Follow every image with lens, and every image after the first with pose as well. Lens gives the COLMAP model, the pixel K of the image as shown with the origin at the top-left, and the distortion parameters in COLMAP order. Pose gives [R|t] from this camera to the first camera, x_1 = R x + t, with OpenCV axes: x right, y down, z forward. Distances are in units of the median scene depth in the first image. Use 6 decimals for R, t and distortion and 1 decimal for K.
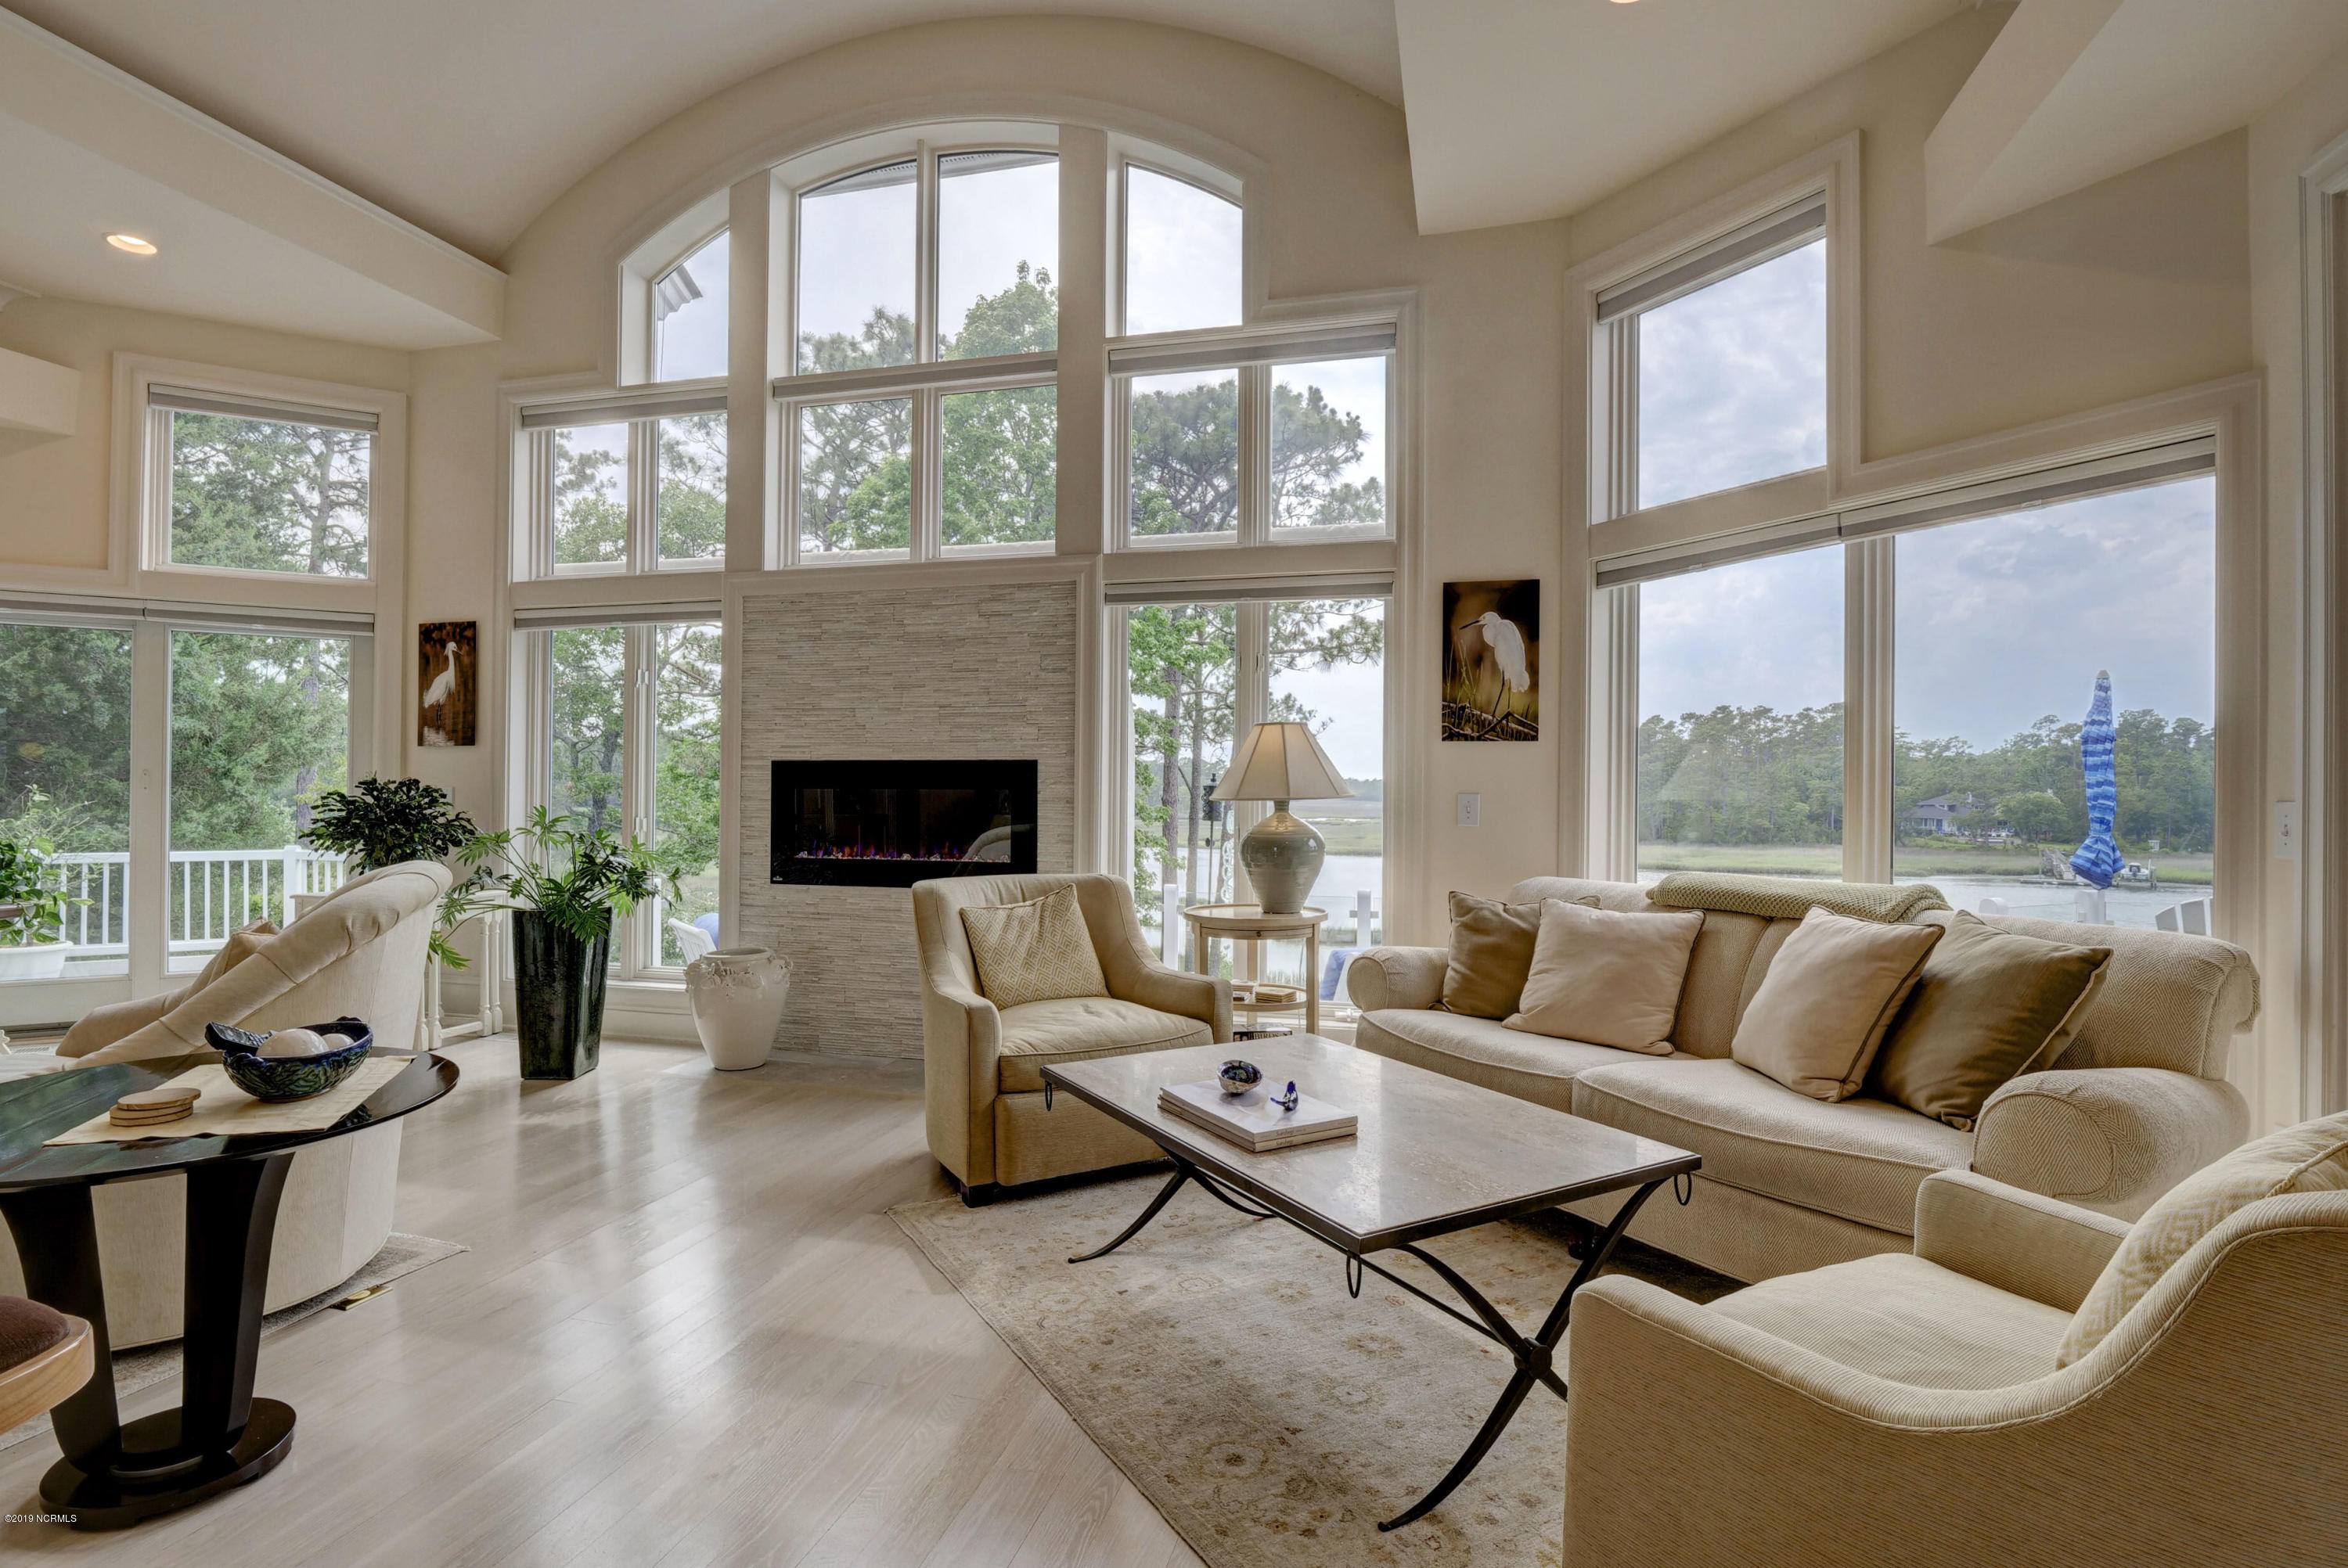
lens RADIAL K [[1147.7, 0, 1177.4], [0, 1147.7, 786.5], [0, 0, 1]] dist [-0.012059, -0.000495]
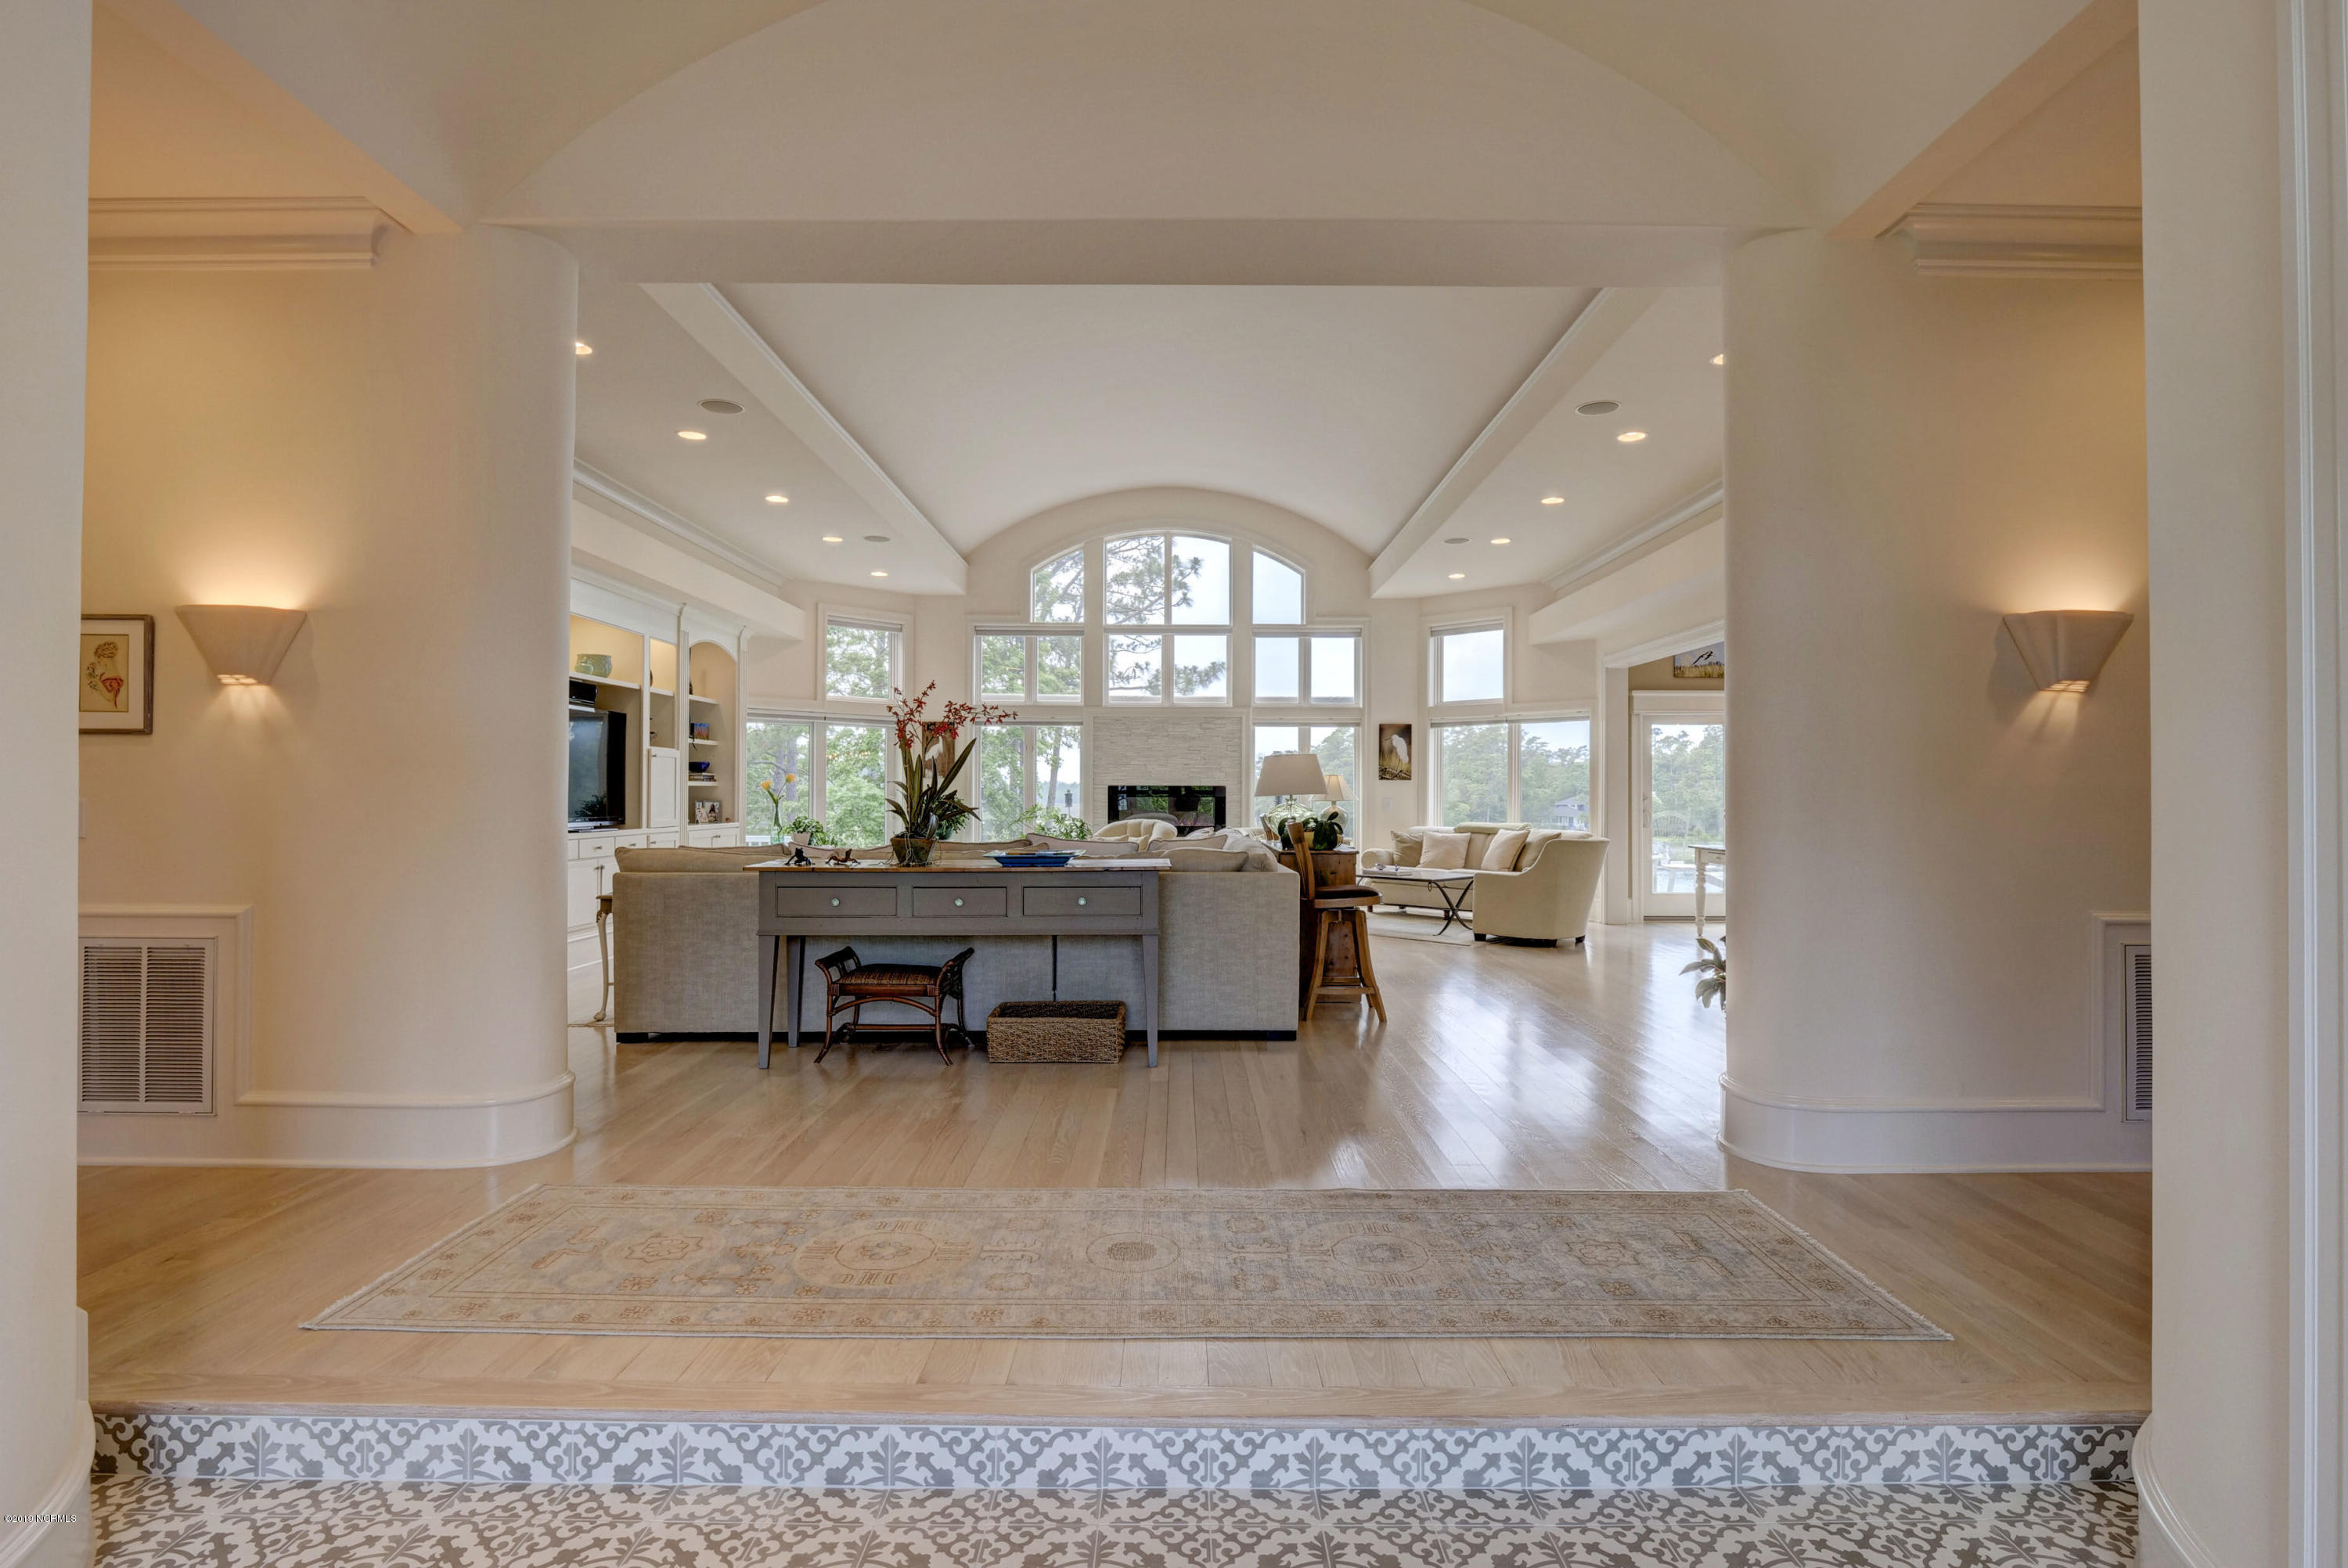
lens RADIAL K [[1147.7, 0, 1177.4], [0, 1147.7, 786.5], [0, 0, 1]] dist [-0.012059, -0.000495]
pose [[0.967349, 0.000401, 0.253447, -0.977508], [0.000114, 0.999998, -0.002015, -0.018169], [-0.253448, 0.001978, 0.967347, -1.629513]]
